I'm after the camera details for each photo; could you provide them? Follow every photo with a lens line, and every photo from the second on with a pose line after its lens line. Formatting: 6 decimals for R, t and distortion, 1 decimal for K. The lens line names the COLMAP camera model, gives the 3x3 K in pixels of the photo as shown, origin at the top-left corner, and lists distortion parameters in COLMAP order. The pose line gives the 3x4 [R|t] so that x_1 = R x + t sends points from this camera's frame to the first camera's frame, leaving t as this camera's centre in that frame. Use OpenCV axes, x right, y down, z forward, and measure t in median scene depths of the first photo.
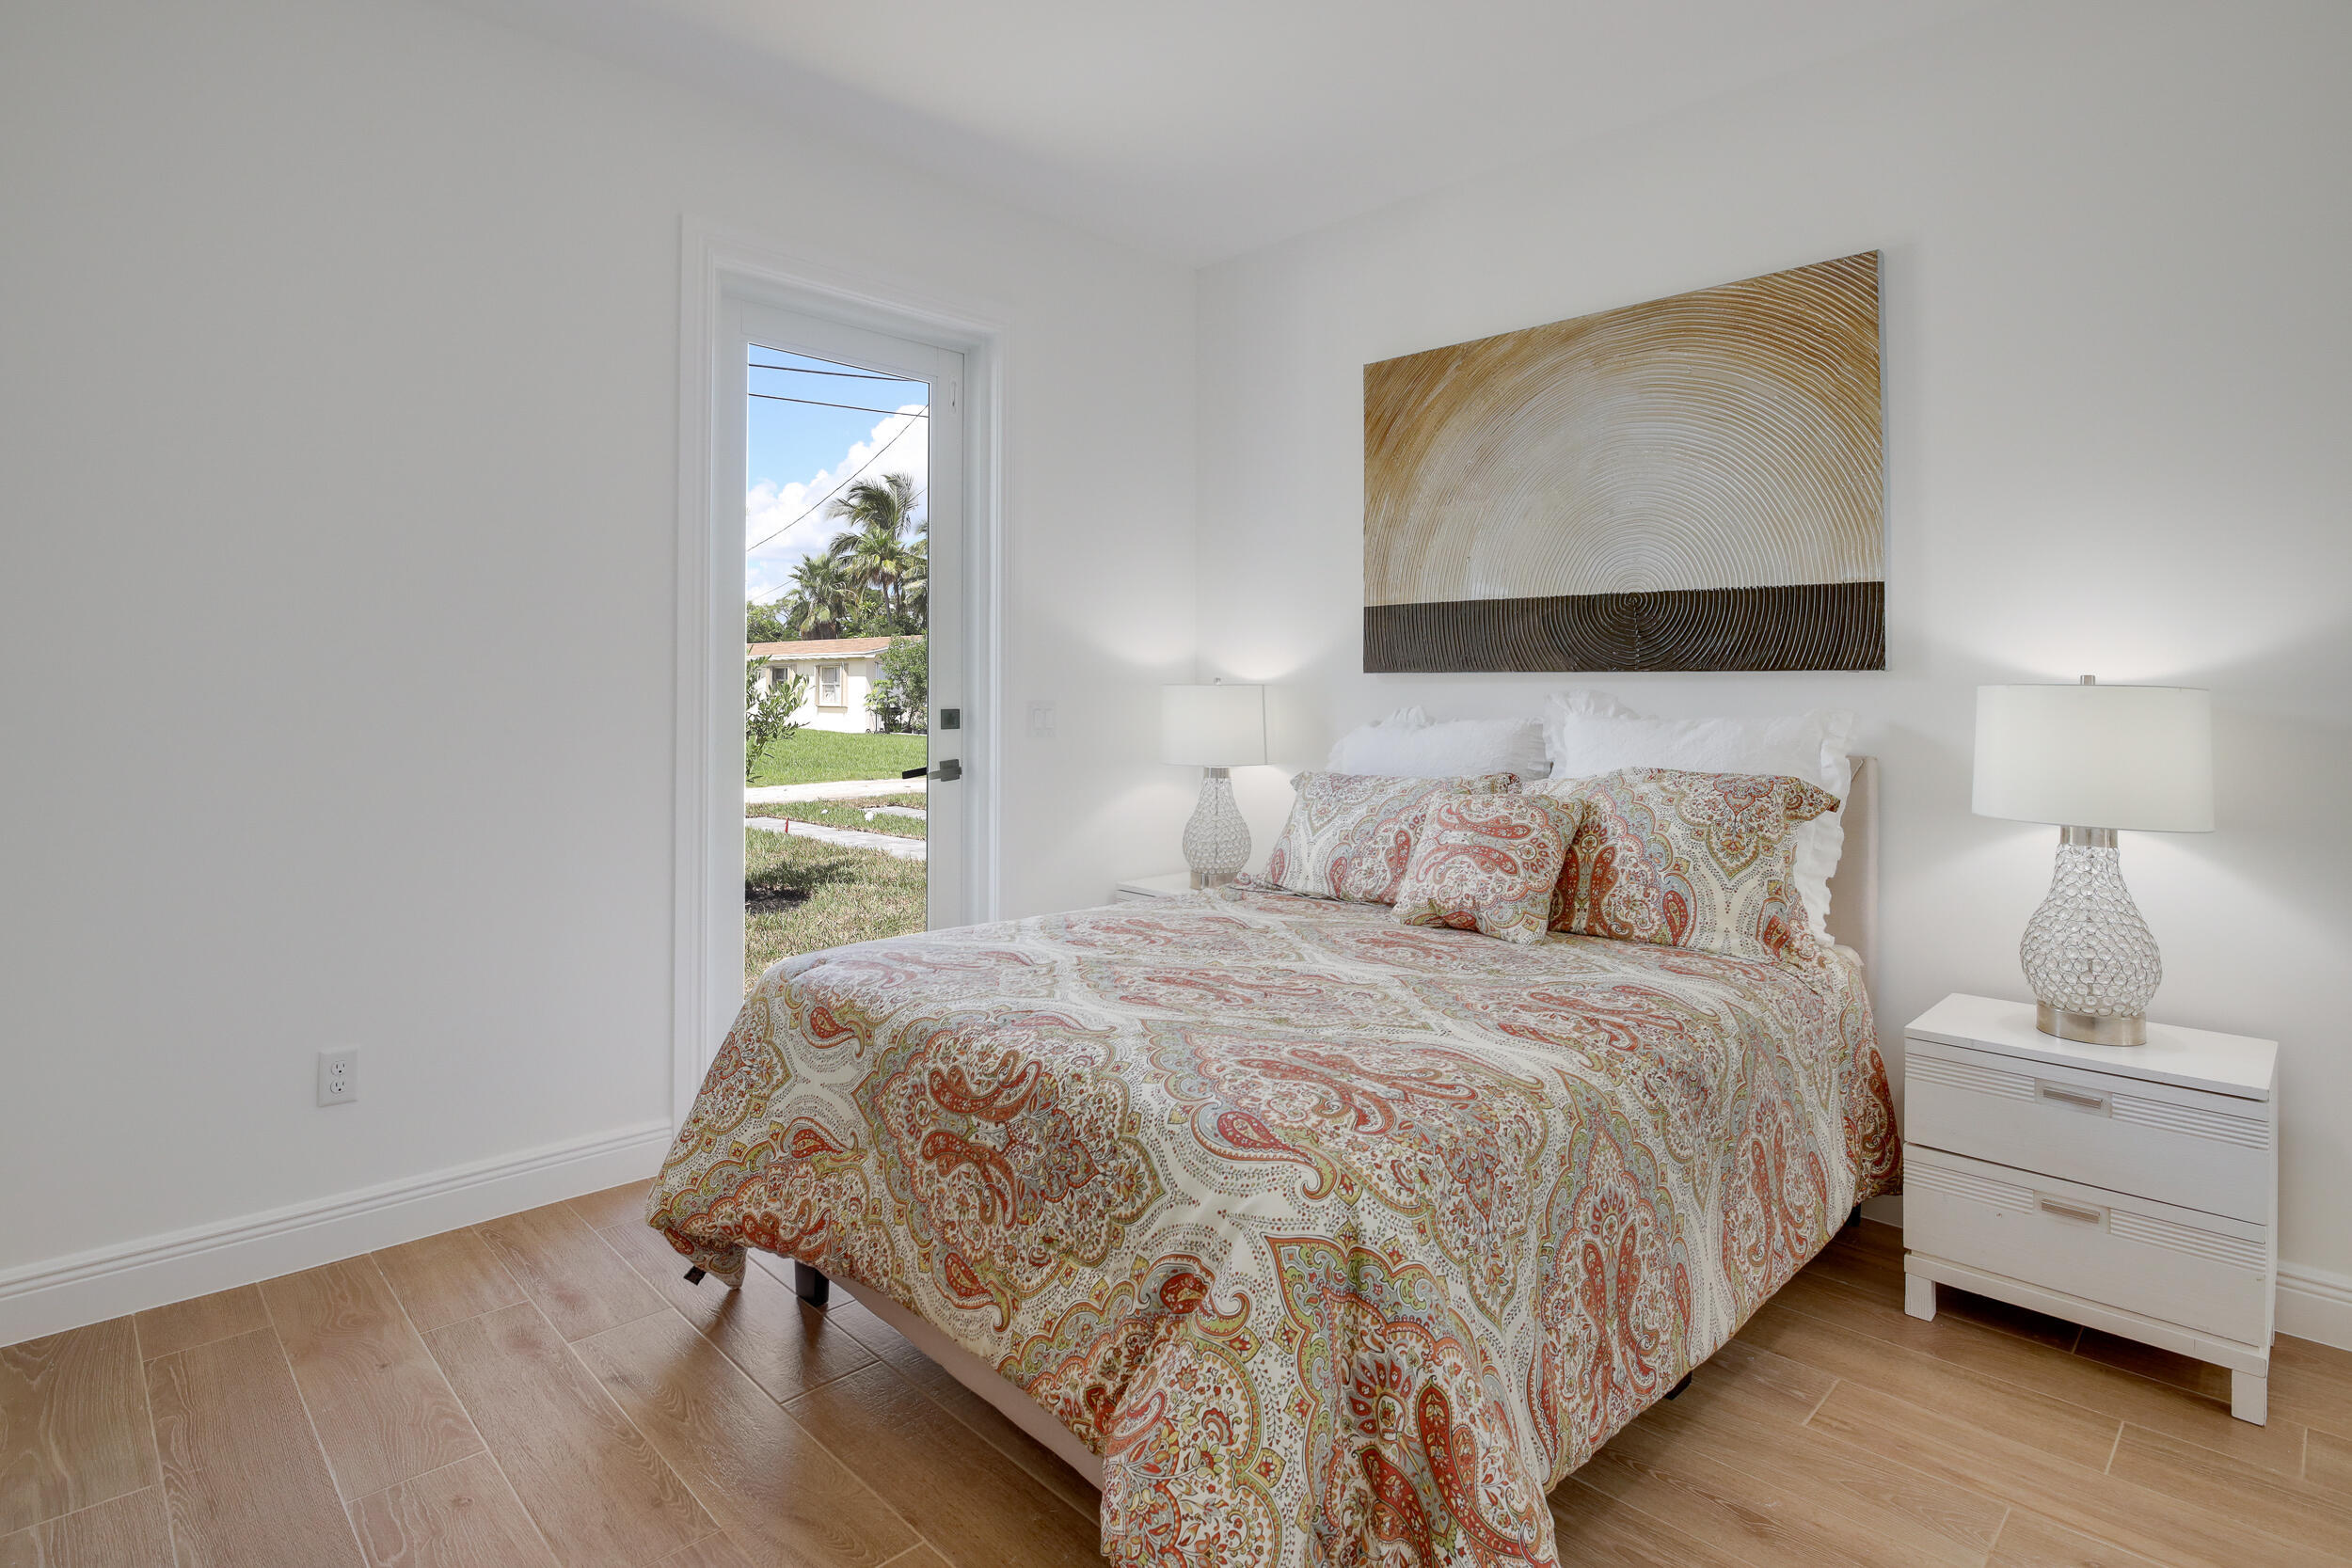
lens RADIAL K [[1196.3, 0, 1162.8], [0, 1196.3, 740.4], [0, 0, 1]] dist [0.001059, -0.017498]
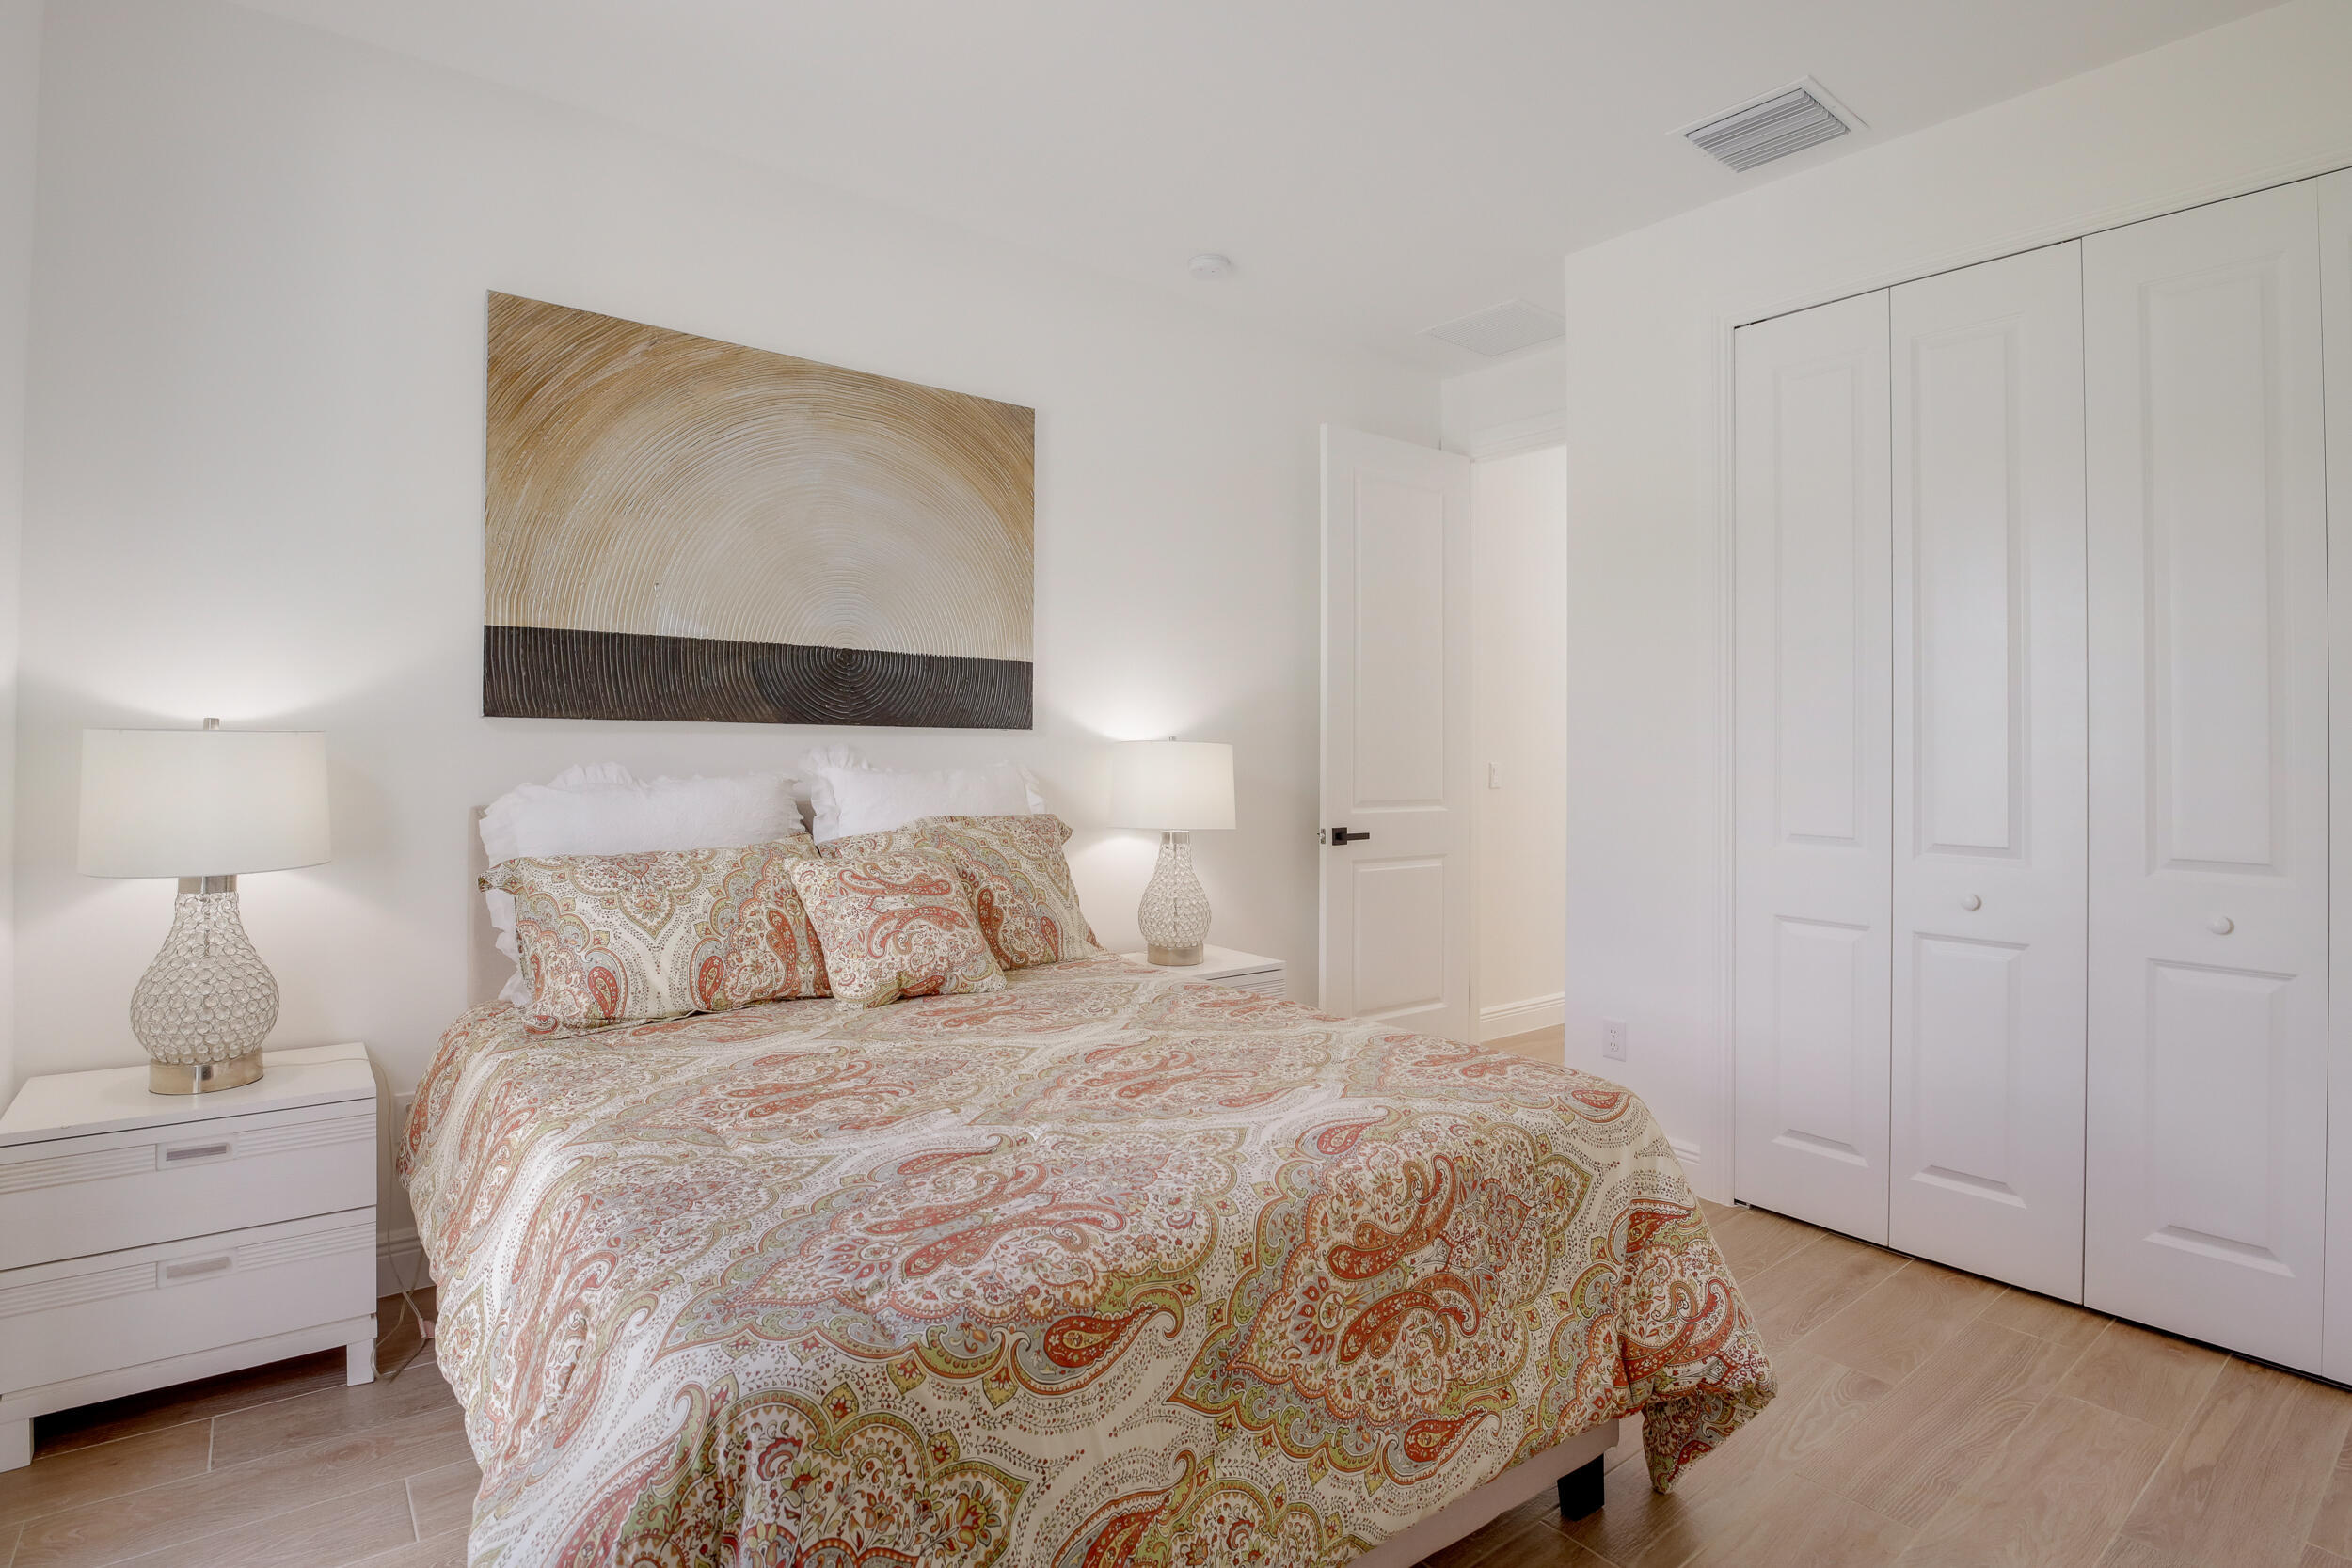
lens RADIAL K [[1161.1, 0, 1161.3], [0, 1161.1, 787.3], [0, 0, 1]] dist [-0.018973, -0.000261]
pose [[0.112940, -0.039107, 0.992832, -0.649313], [0.032115, 0.998847, 0.035691, -0.036047], [-0.993083, 0.027854, 0.114065, 0.707645]]
